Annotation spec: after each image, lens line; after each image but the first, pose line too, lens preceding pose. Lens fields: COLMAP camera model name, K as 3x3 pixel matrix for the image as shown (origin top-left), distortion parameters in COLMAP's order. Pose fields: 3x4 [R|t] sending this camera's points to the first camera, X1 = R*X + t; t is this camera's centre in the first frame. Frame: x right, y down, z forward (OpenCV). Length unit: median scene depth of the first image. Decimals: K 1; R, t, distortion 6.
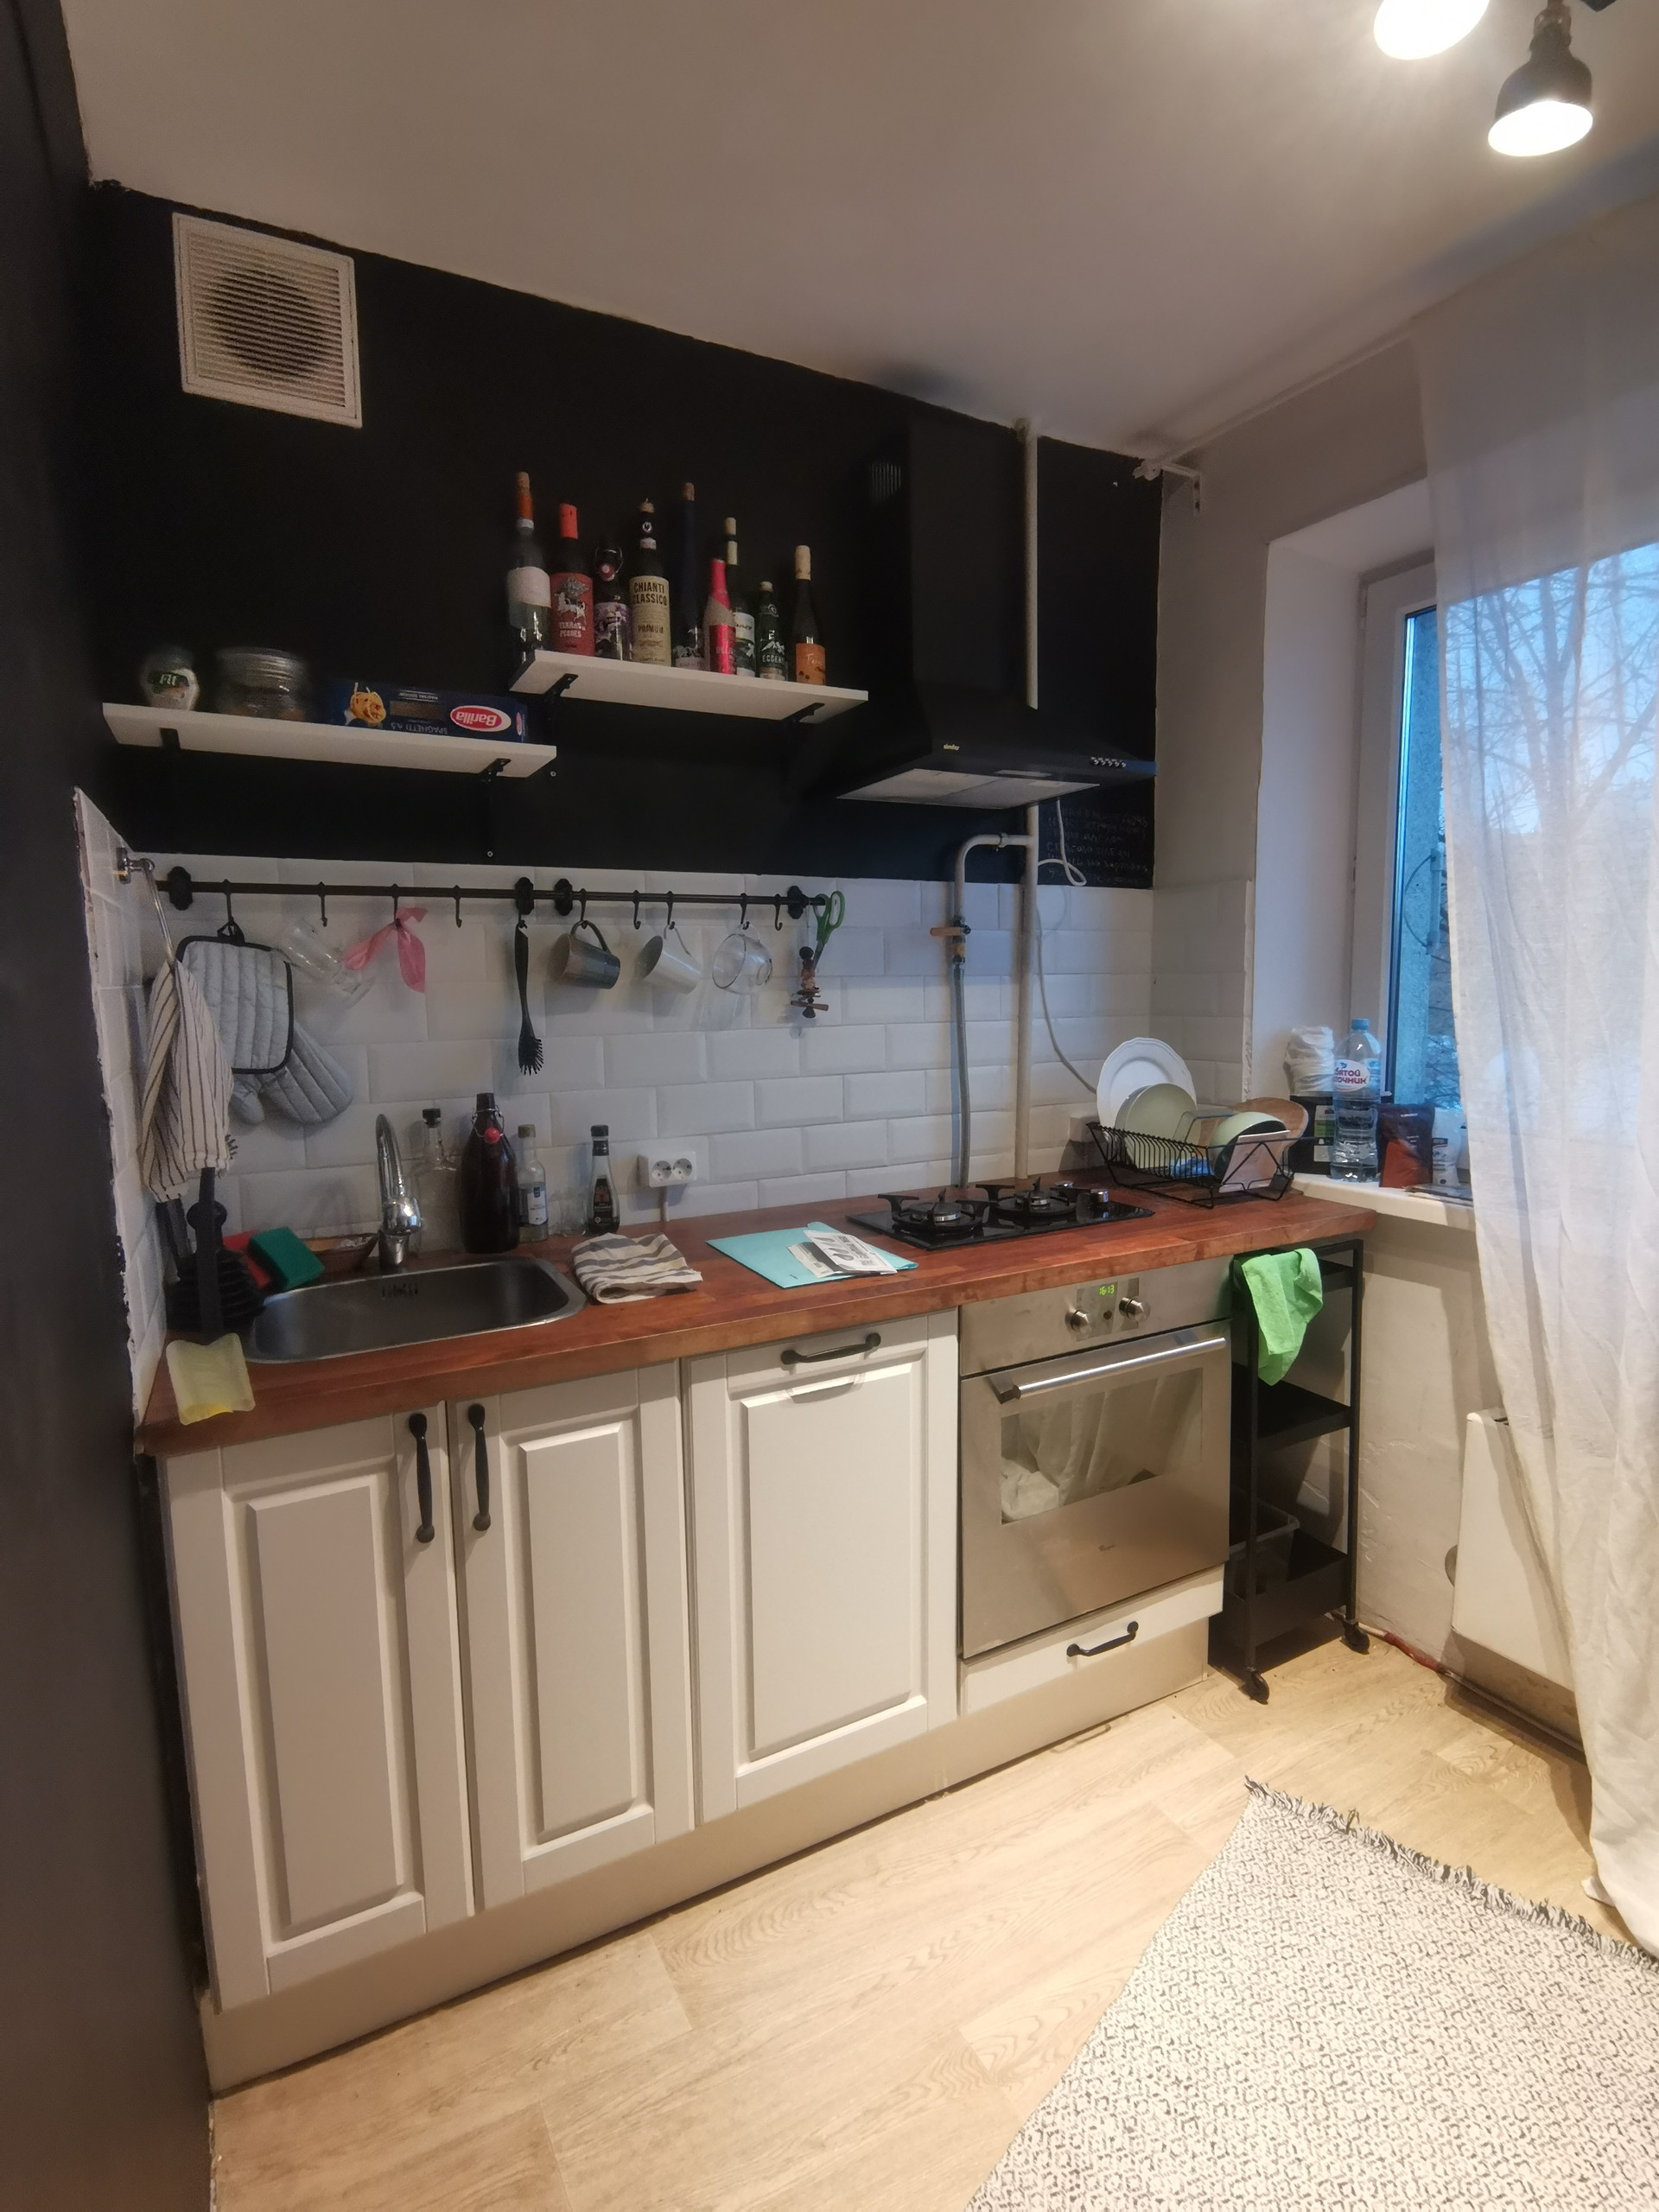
lens RADIAL K [[1076.8, 0, 826.6], [0, 1076.8, 1099.8], [0, 0, 1]] dist [0.020181, -0.021886]
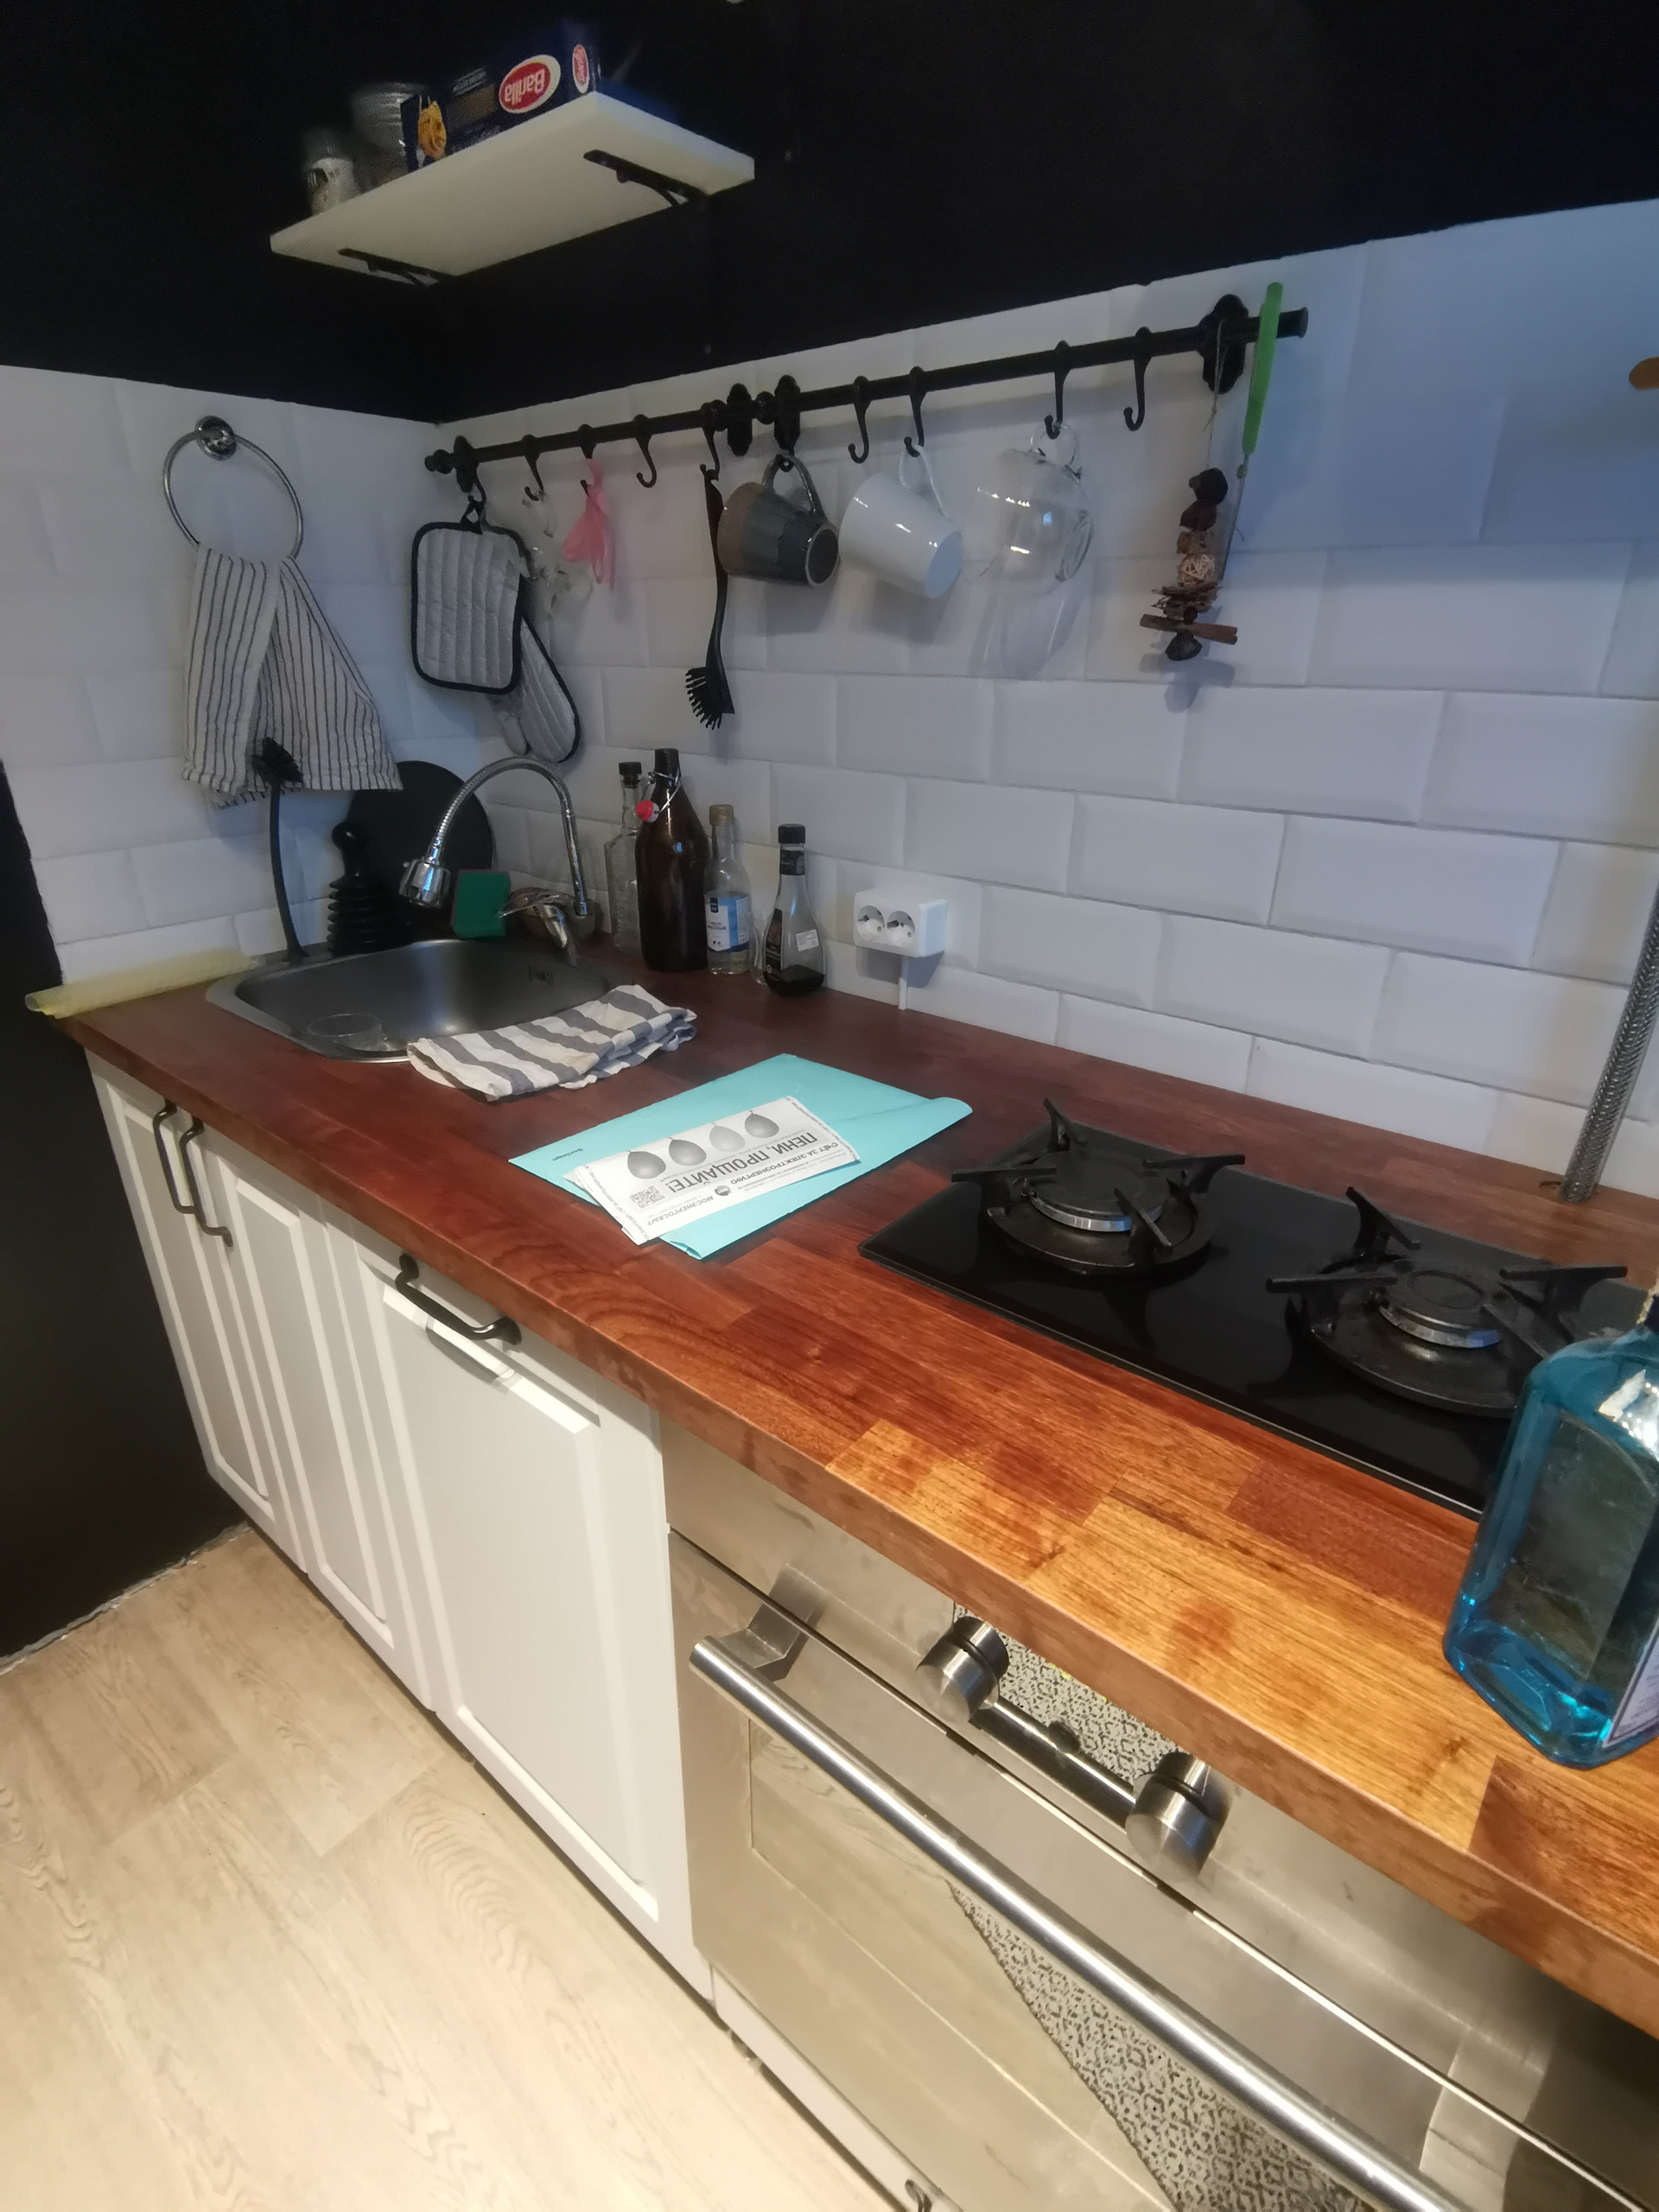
lens RADIAL K [[1076.8, 0, 826.6], [0, 1076.8, 1099.8], [0, 0, 1]] dist [0.020181, -0.021886]
pose [[0.376986, 0.383156, -0.843252, 0.400347], [-0.112095, 0.922605, 0.369099, -0.064912], [0.919411, -0.044621, 0.390759, 0.784700]]
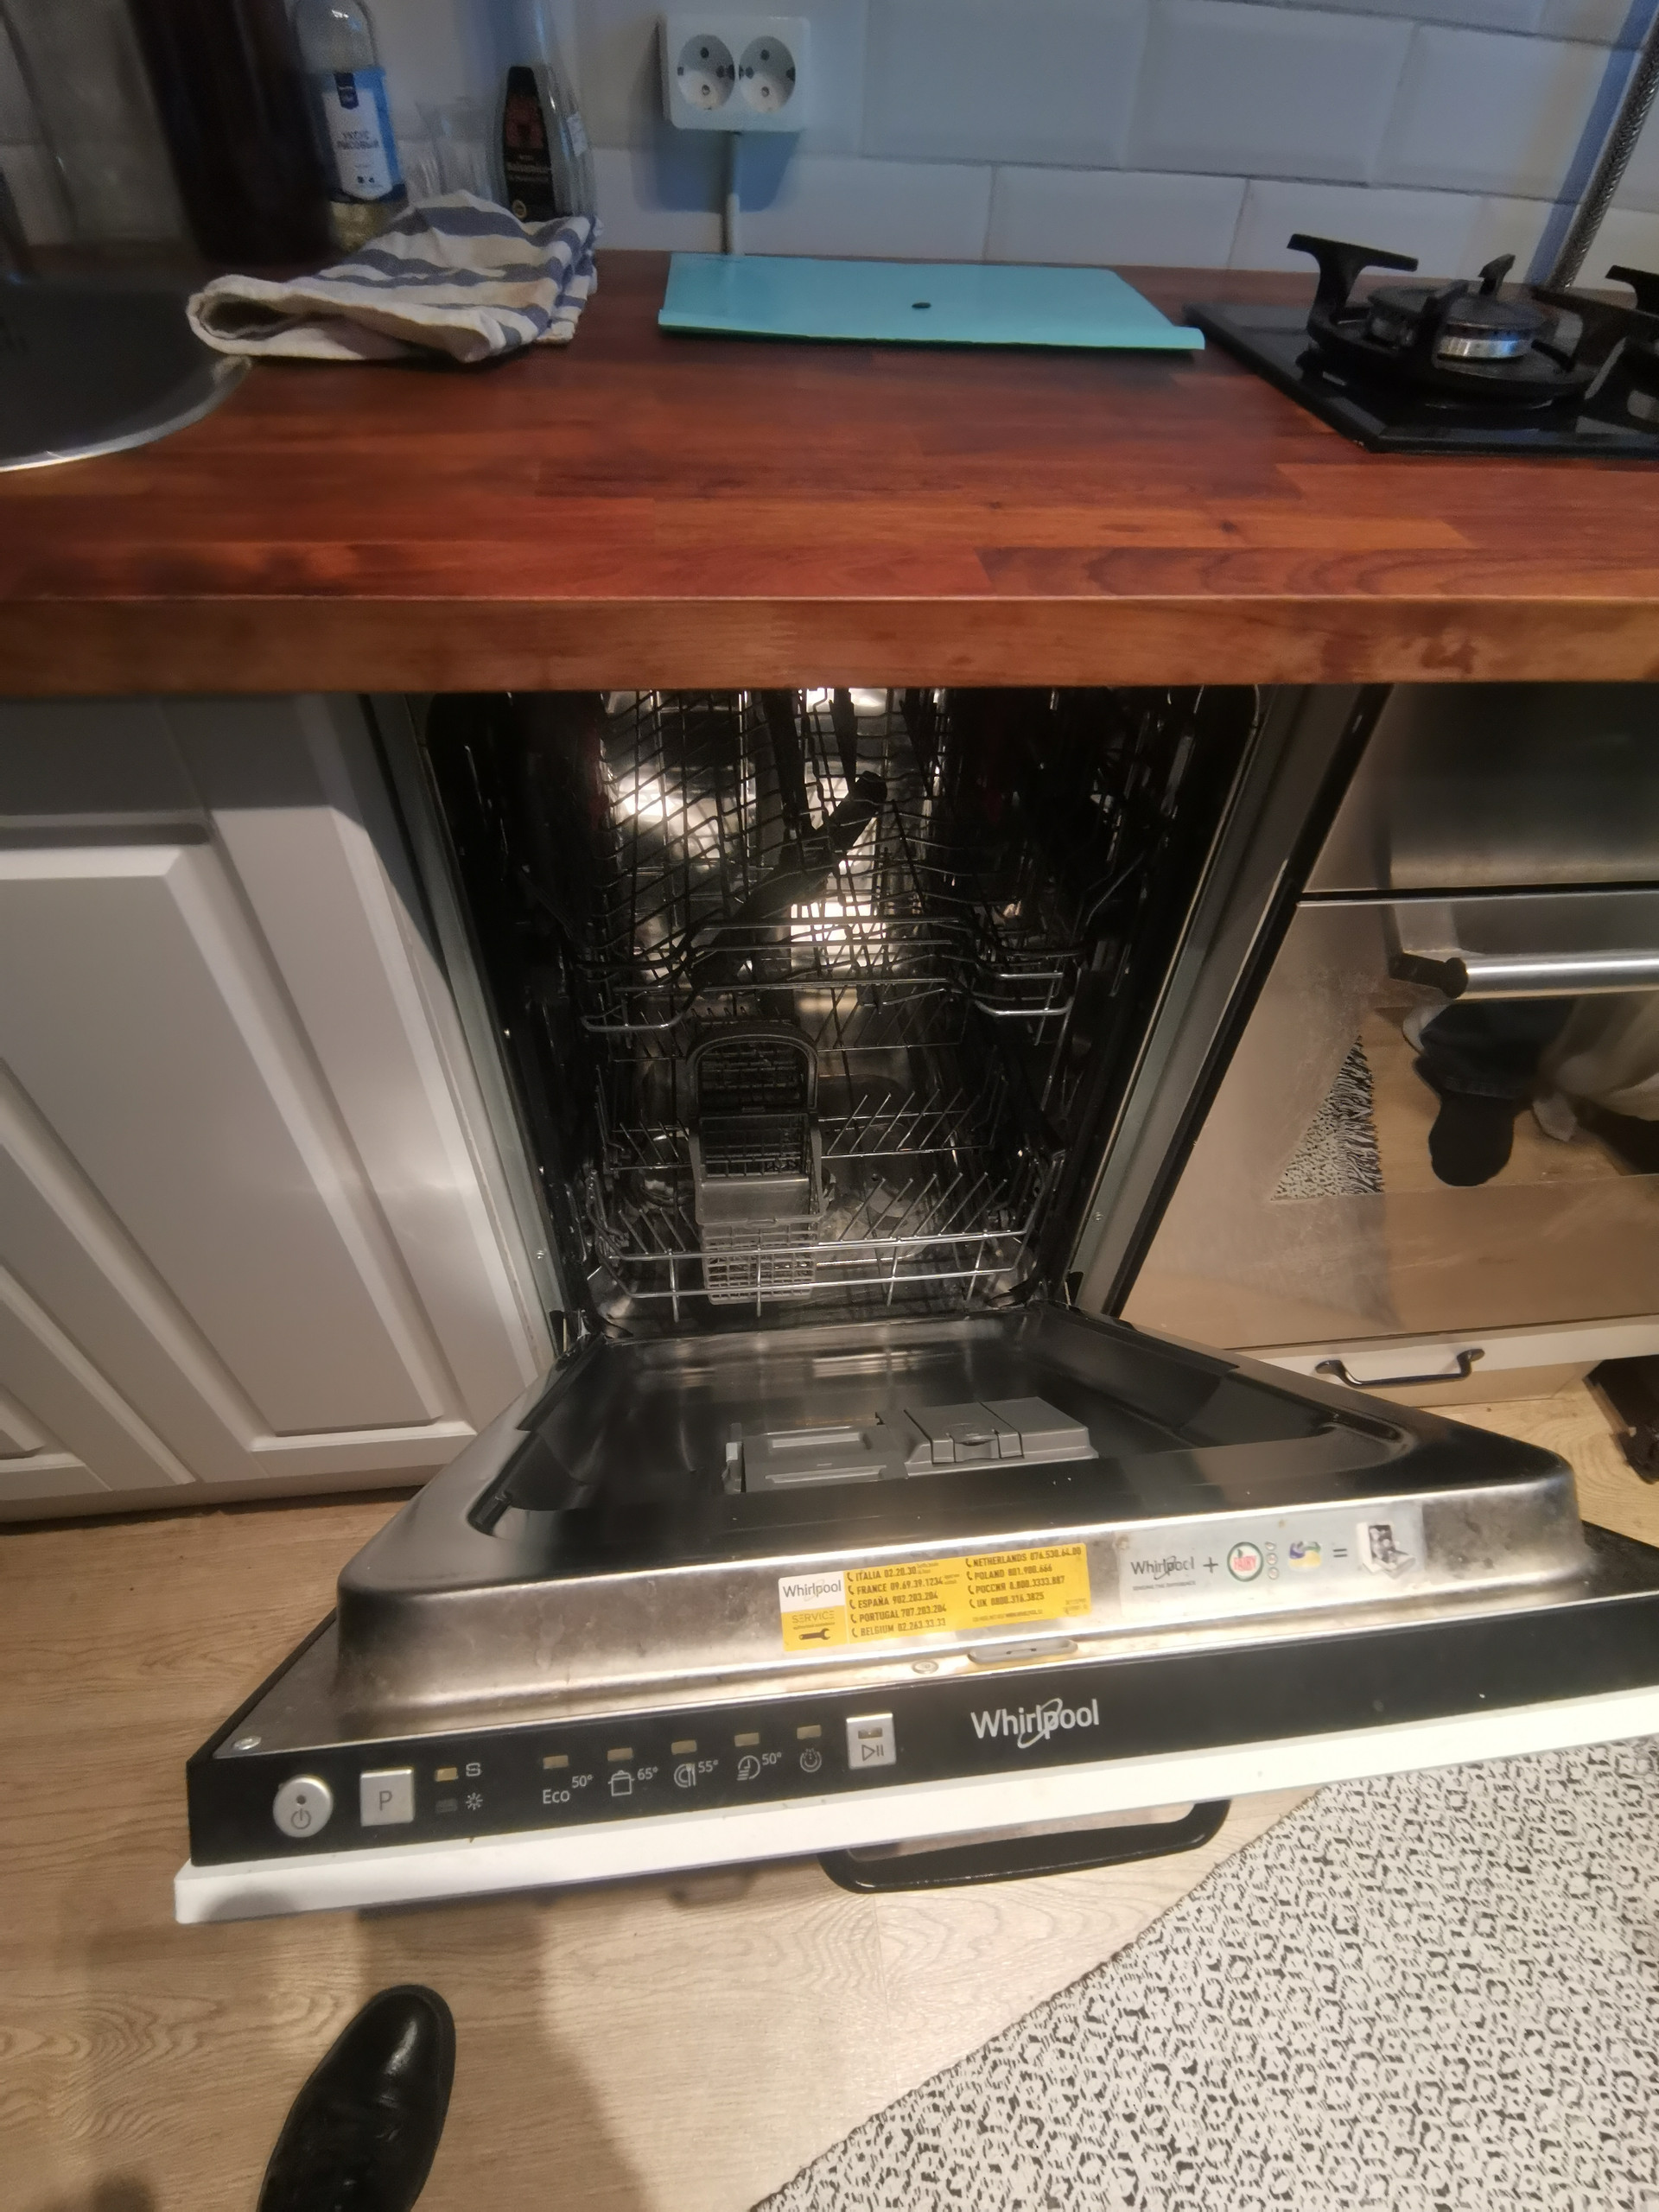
lens RADIAL K [[1002.1, 0, 841.3], [0, 1002.1, 1144.0], [0, 0, 1]] dist [0.095166, -0.056003]
pose [[0.933047, 0.303825, -0.192646, 0.067406], [-0.098383, 0.730579, 0.675704, 0.094252], [0.346039, -0.611510, 0.711556, 0.585603]]
